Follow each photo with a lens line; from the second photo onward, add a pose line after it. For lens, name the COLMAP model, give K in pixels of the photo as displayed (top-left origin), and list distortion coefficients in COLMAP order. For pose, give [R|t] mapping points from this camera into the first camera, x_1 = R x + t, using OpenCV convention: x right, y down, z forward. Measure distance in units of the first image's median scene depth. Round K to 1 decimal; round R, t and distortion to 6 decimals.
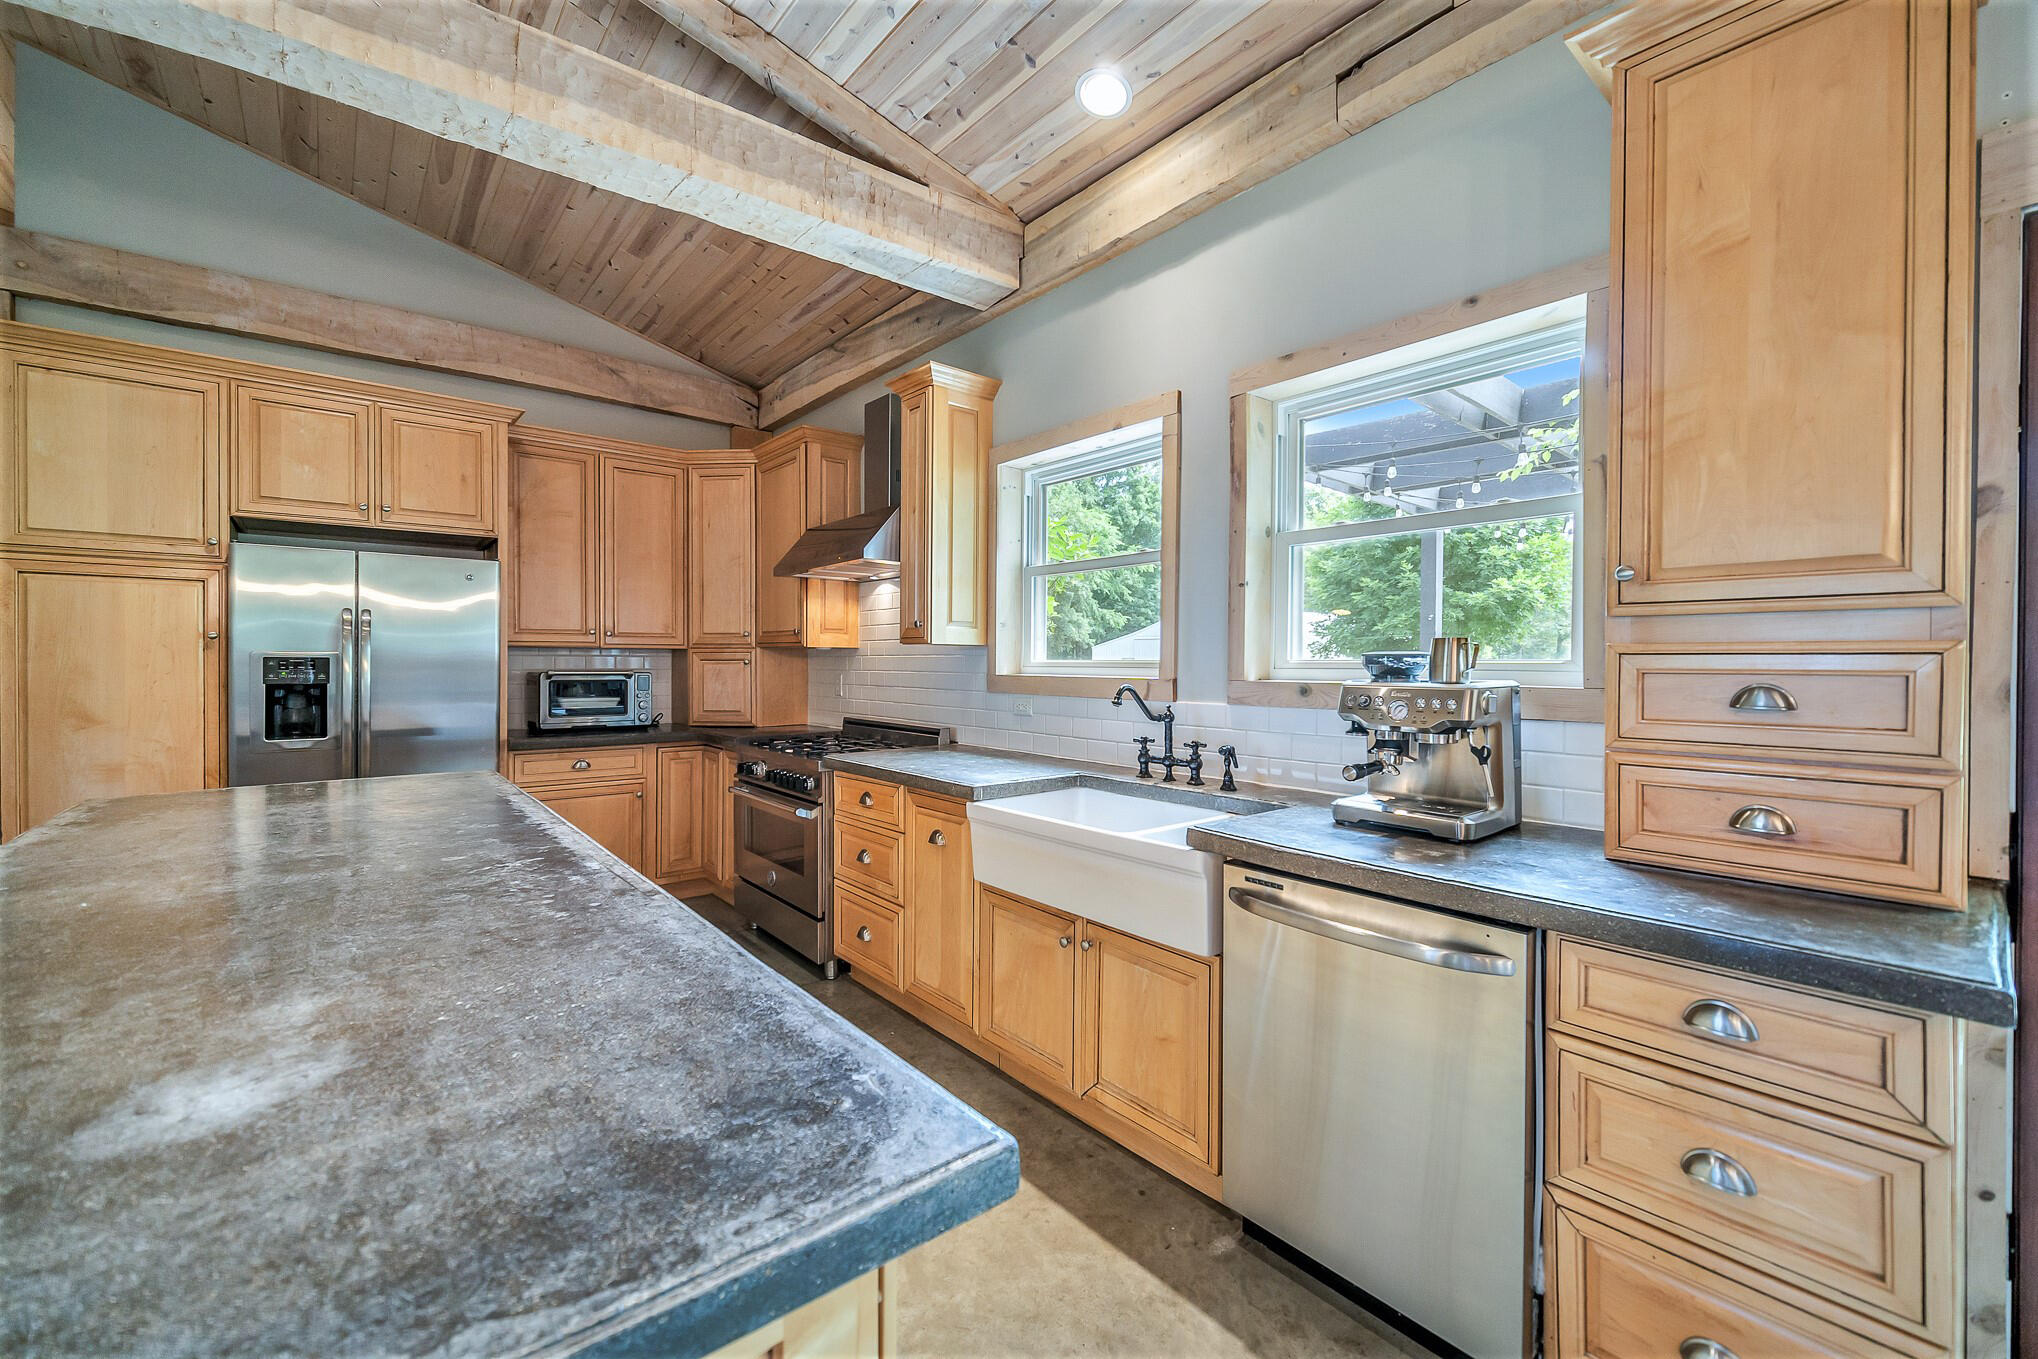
lens RADIAL K [[813.3, 0, 1013.1], [0, 813.3, 670.9], [0, 0, 1]] dist [0.001049, -0.000082]
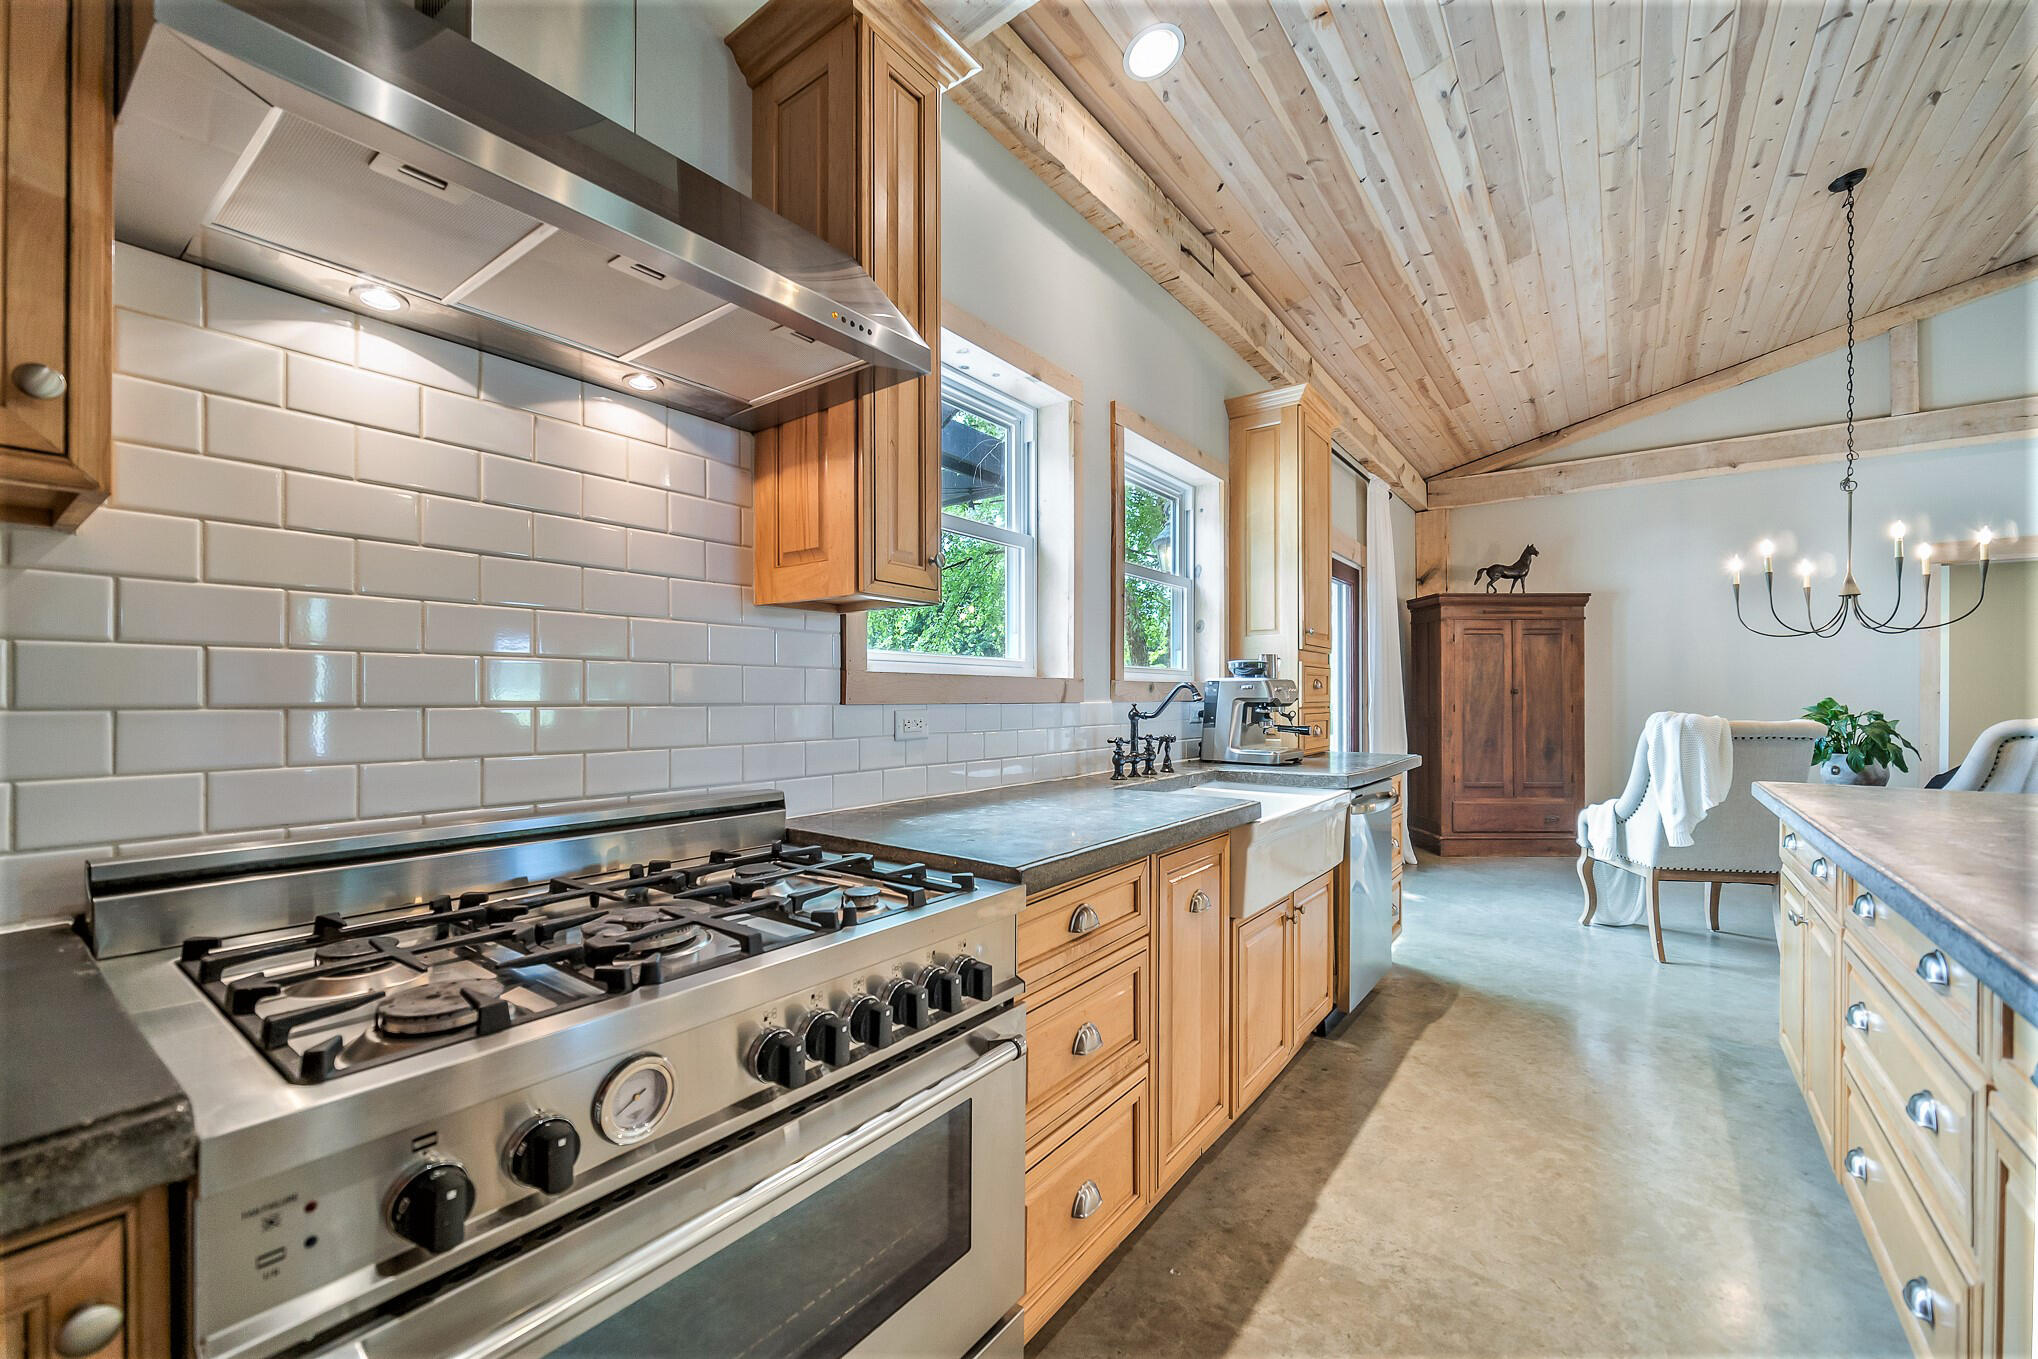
lens RADIAL K [[809.8, 0, 1015.3], [0, 809.8, 687.7], [0, 0, 1]] dist [-0.002356, -0.000445]
pose [[-0.216006, 0.005005, 0.976379, -0.564010], [0.009541, 0.999950, -0.003015, 0.017308], [-0.976345, 0.008665, -0.216043, 0.994215]]
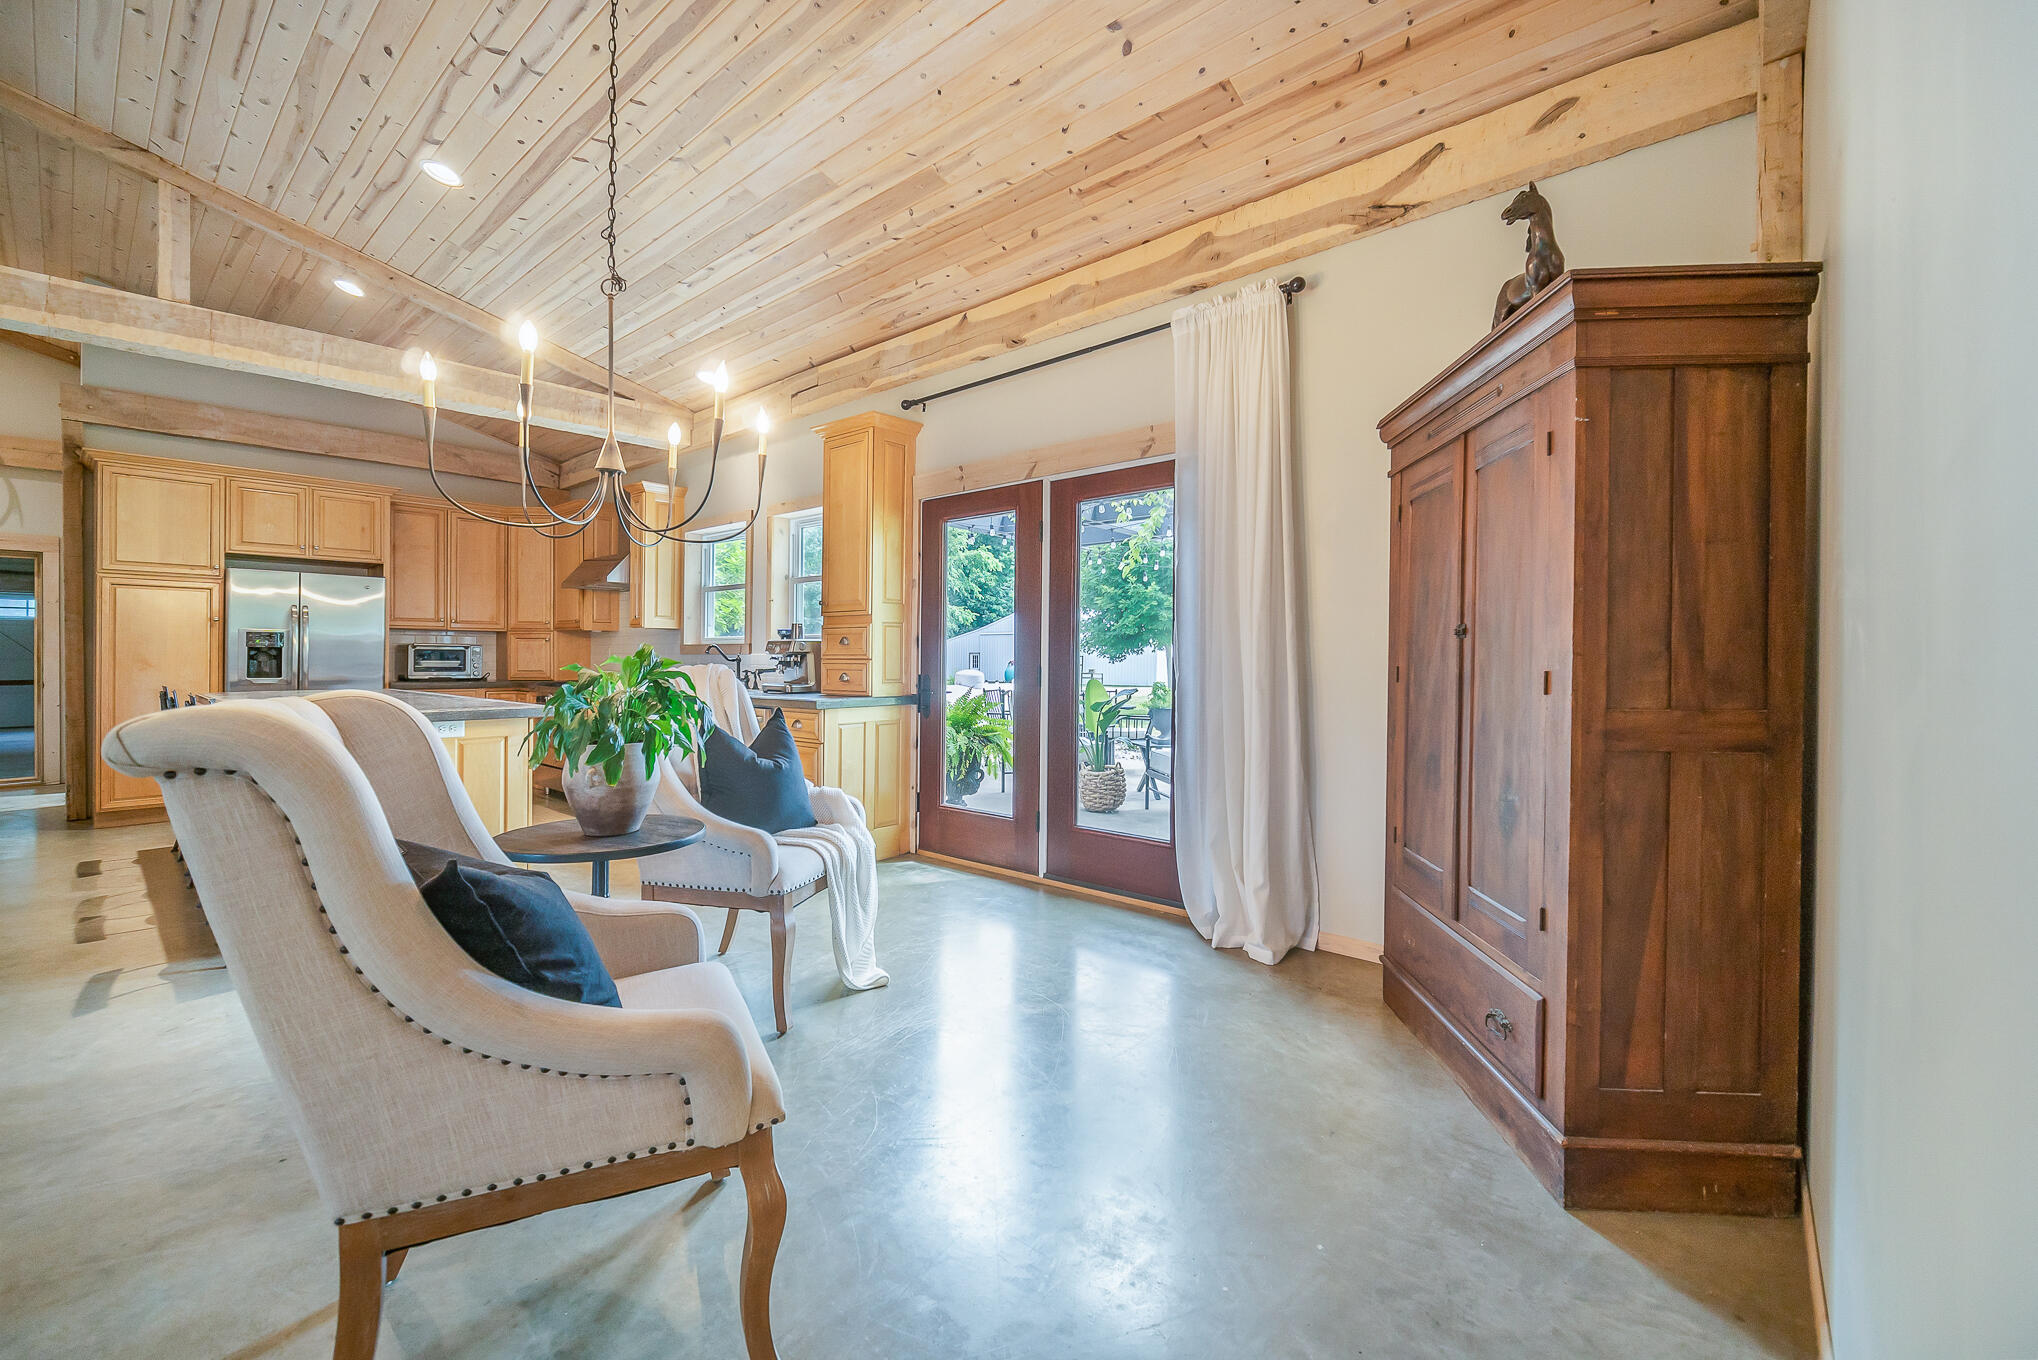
lens RADIAL K [[831.3, 0, 1031.1], [0, 831.3, 663.7], [0, 0, 1]] dist [-0.000766, -0.000100]
pose [[0.985944, 0.001087, 0.167071, 0.435949], [-0.000186, 0.999985, -0.005408, 0.057215], [-0.167074, 0.005300, 0.985930, -0.995304]]
